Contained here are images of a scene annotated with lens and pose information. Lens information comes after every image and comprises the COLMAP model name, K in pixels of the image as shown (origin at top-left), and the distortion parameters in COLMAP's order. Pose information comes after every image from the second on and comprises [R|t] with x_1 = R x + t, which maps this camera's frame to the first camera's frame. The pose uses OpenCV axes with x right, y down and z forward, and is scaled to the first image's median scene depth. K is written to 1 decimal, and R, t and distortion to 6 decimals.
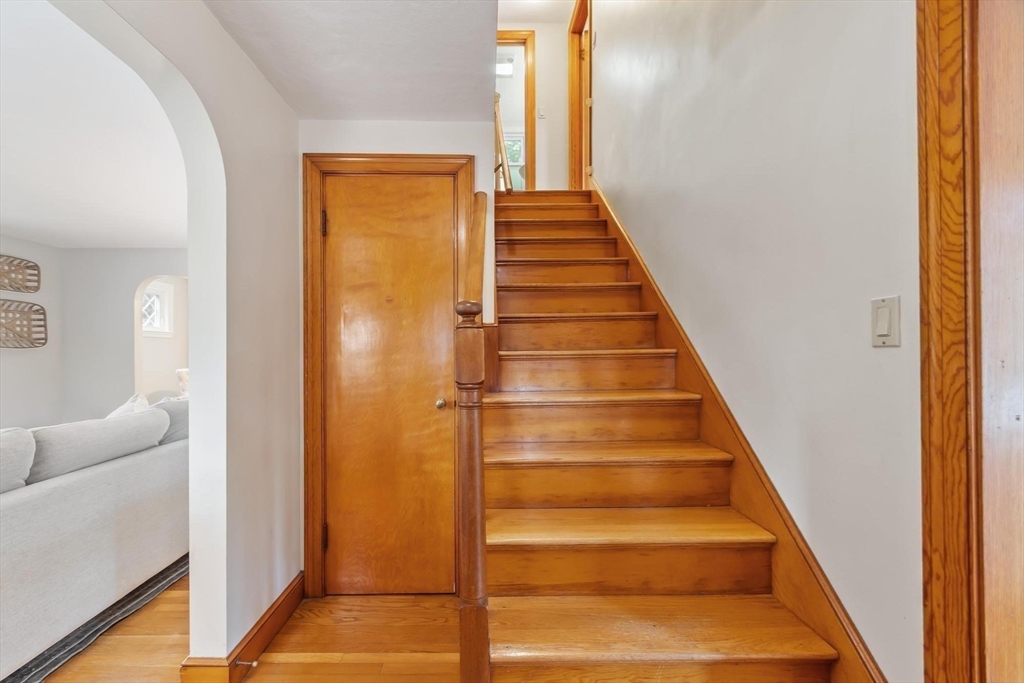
lens RADIAL K [[461.4, 0, 507.6], [0, 461.4, 351.0], [0, 0, 1]] dist [-0.001763, -0.000812]
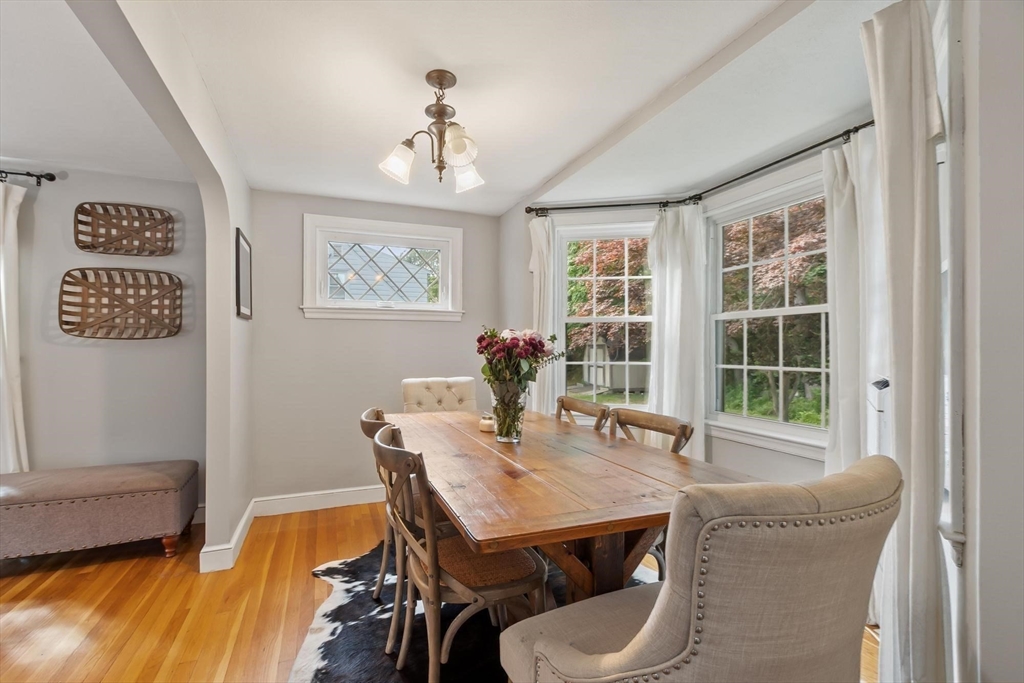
lens RADIAL K [[461.4, 0, 506.9], [0, 461.4, 342.0], [0, 0, 1]] dist [-0.001763, -0.000812]
pose [[0.347535, -0.014564, -0.937554, -0.238361], [0.005885, 0.999894, -0.013351, 0.009099], [0.937649, -0.000878, 0.347584, 1.233127]]
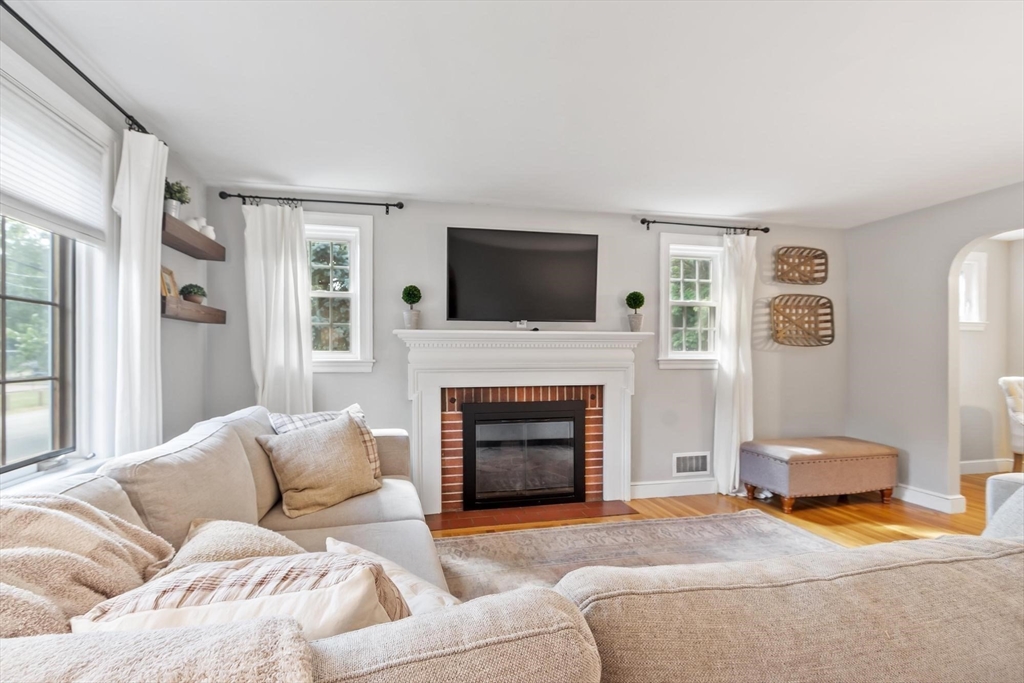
lens RADIAL K [[461.4, 0, 508.8], [0, 461.4, 350.2], [0, 0, 1]] dist [-0.001763, -0.000812]
pose [[0.228031, 0.007793, -0.973623, -0.297309], [0.001432, 0.999964, 0.008339, -0.007385], [0.973653, -0.003296, 0.228012, 0.206741]]
